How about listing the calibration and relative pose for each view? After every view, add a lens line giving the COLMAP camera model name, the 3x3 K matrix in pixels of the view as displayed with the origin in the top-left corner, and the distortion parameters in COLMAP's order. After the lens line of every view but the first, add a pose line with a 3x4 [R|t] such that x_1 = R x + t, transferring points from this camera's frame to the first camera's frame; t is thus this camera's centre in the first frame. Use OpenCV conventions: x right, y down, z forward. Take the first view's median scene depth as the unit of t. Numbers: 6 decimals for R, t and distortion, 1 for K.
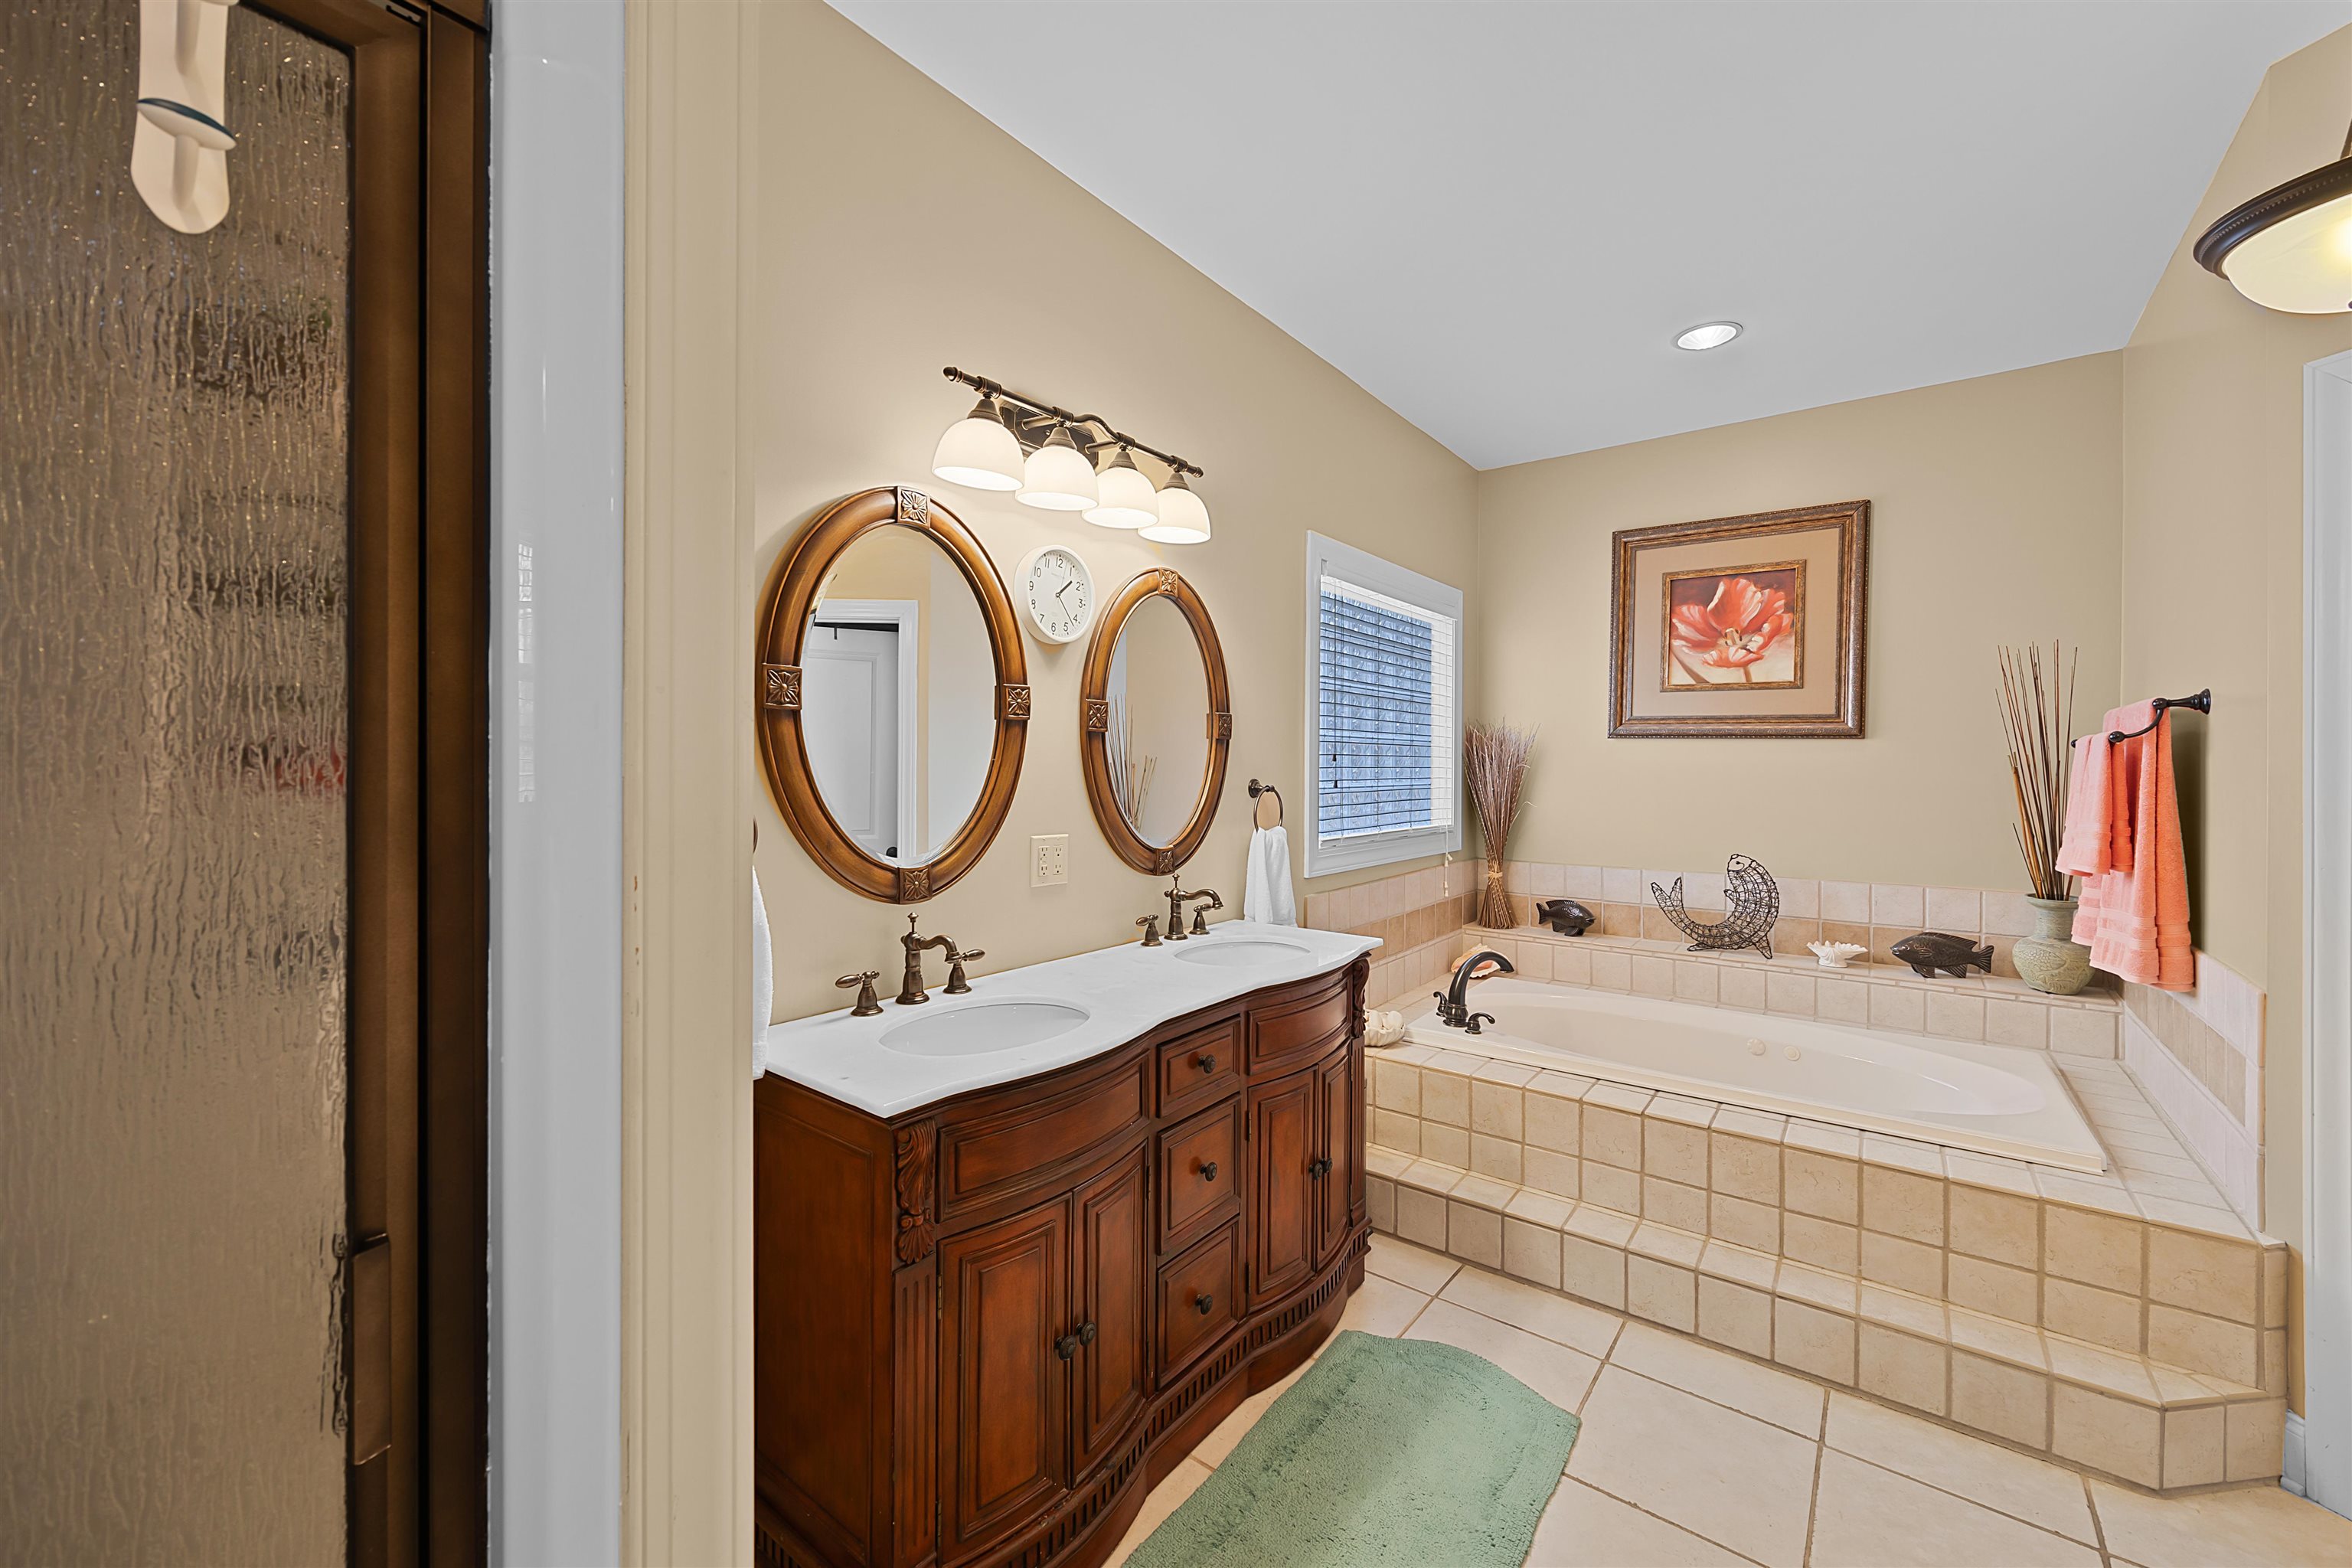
lens RADIAL K [[905.7, 0, 1180.6], [0, 905.7, 774.8], [0, 0, 1]] dist [-0.008459, 0.000806]
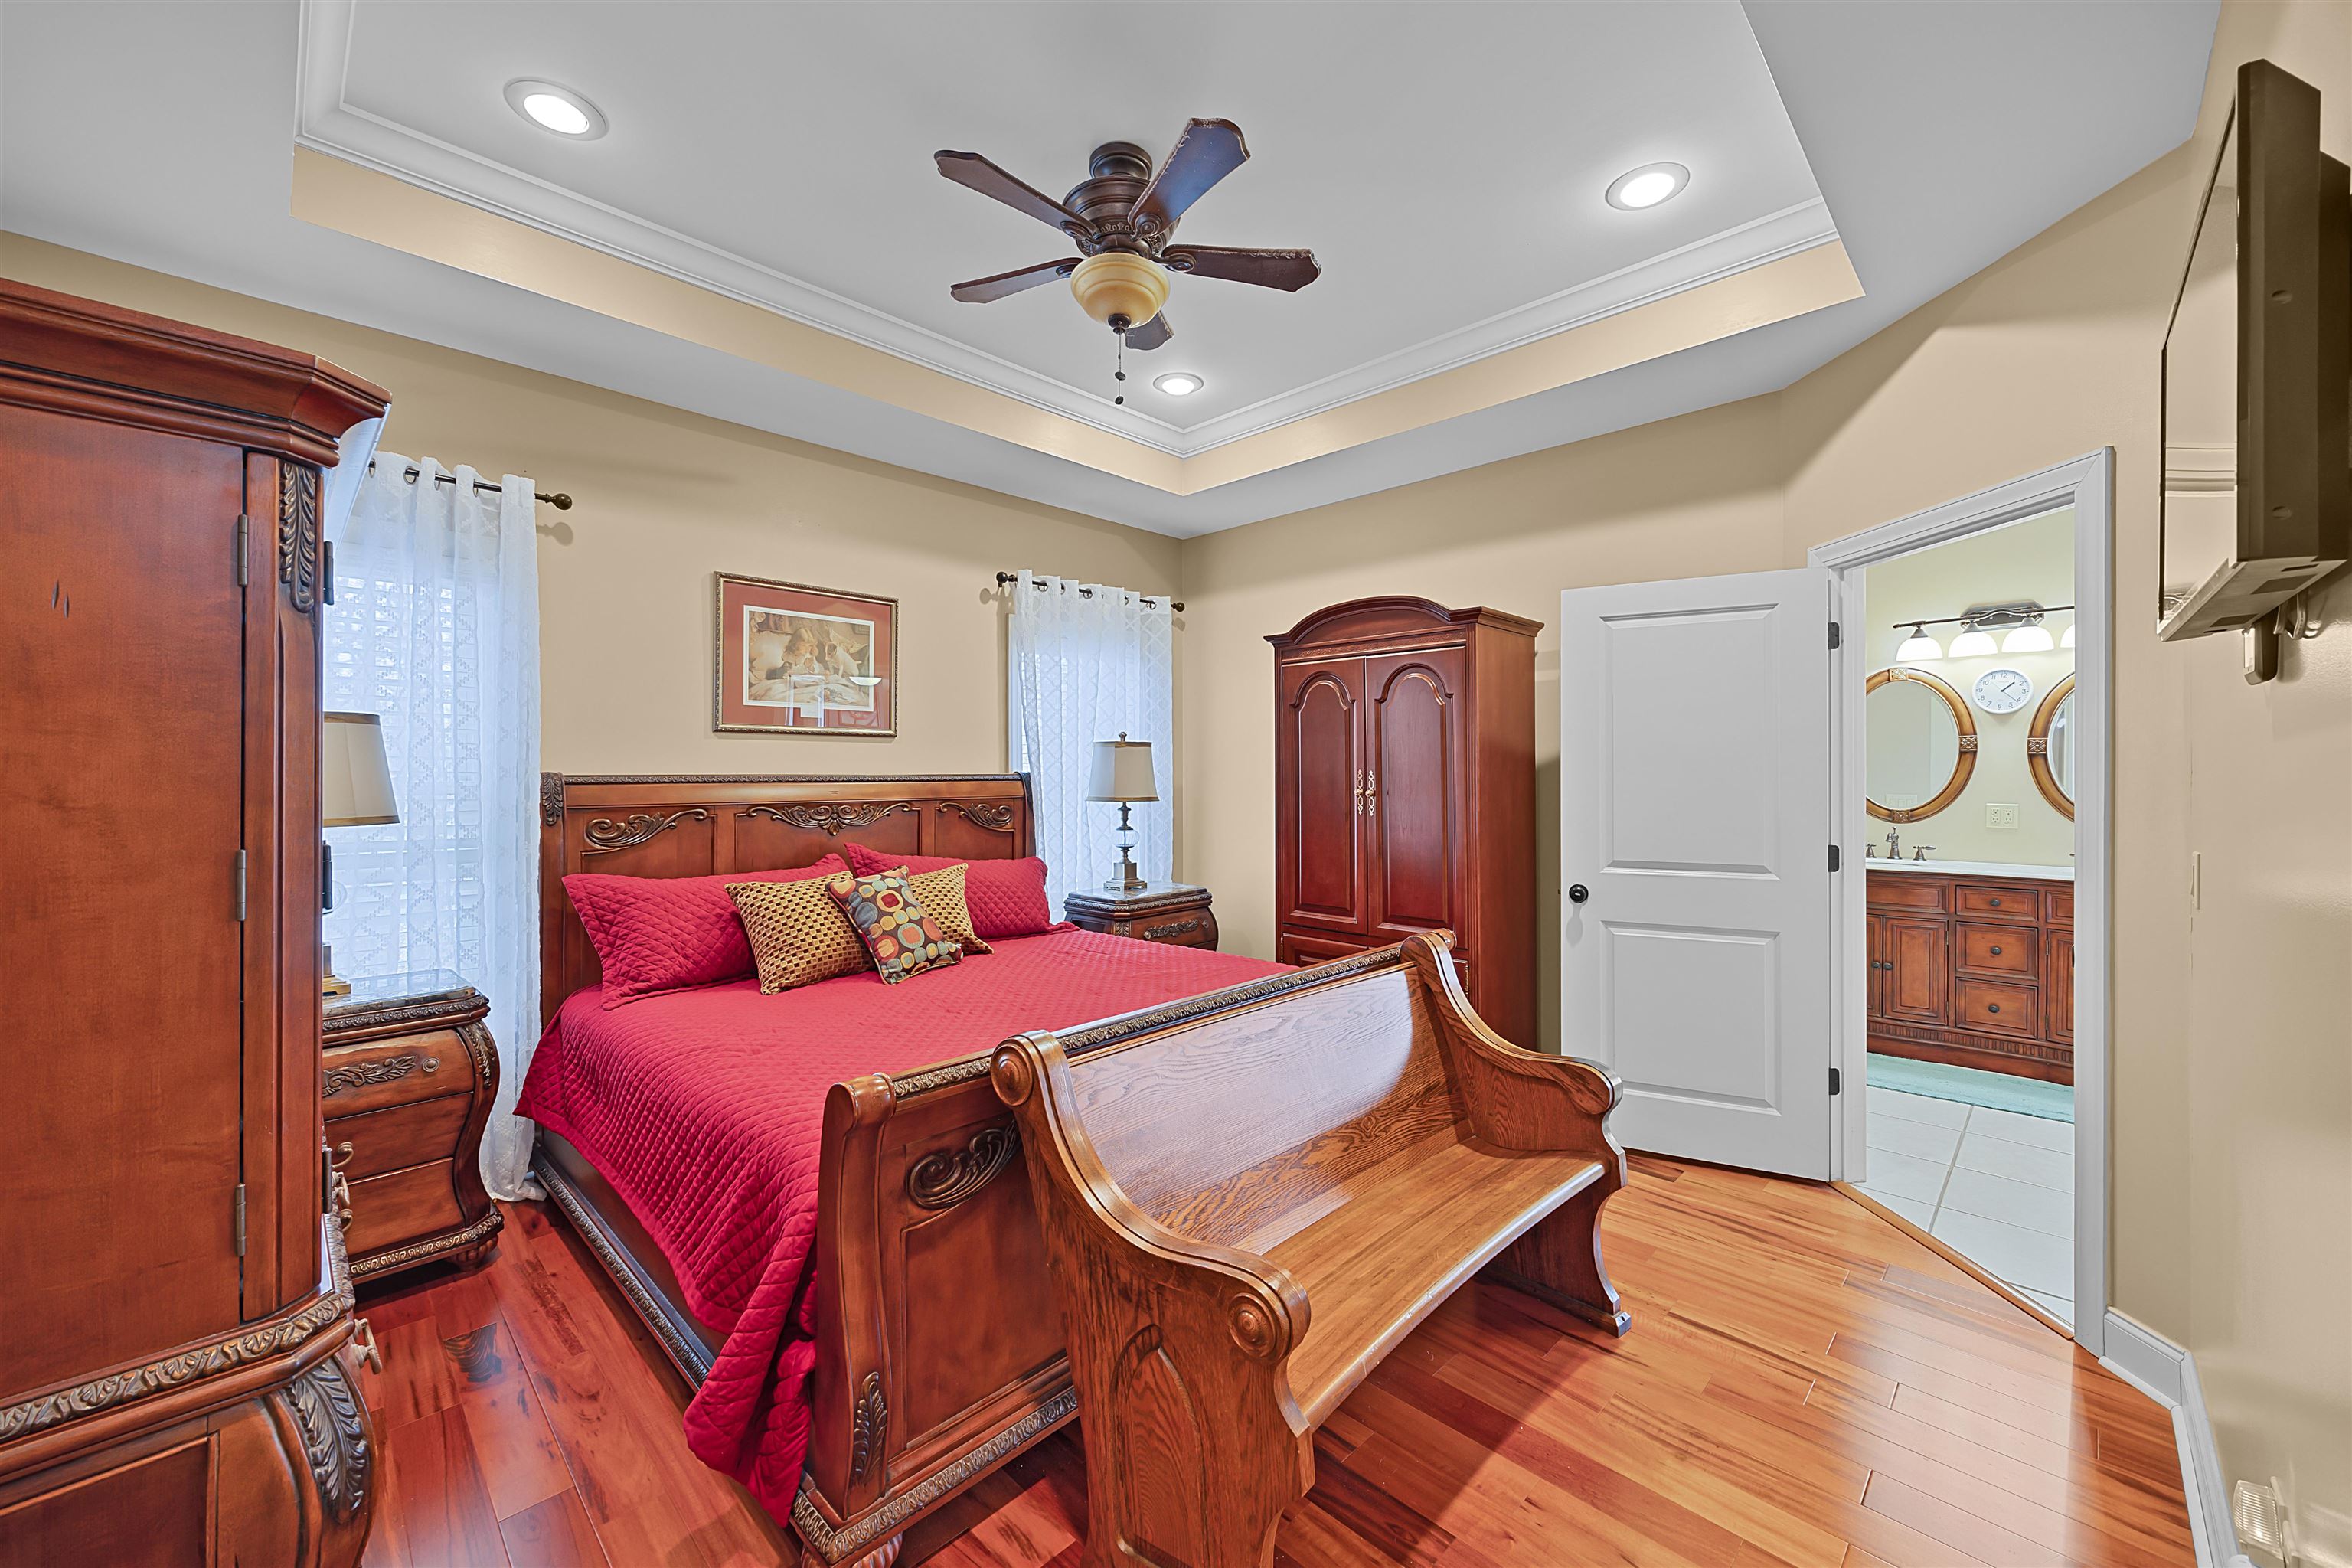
lens RADIAL K [[905.7, 0, 1179.3], [0, 905.7, 767.6], [0, 0, 1]] dist [-0.008459, 0.000806]
pose [[-0.102583, 0.006025, -0.994706, 2.205852], [-0.008437, 0.999940, 0.006927, -0.018253], [0.994689, 0.009103, -0.102526, -0.712825]]
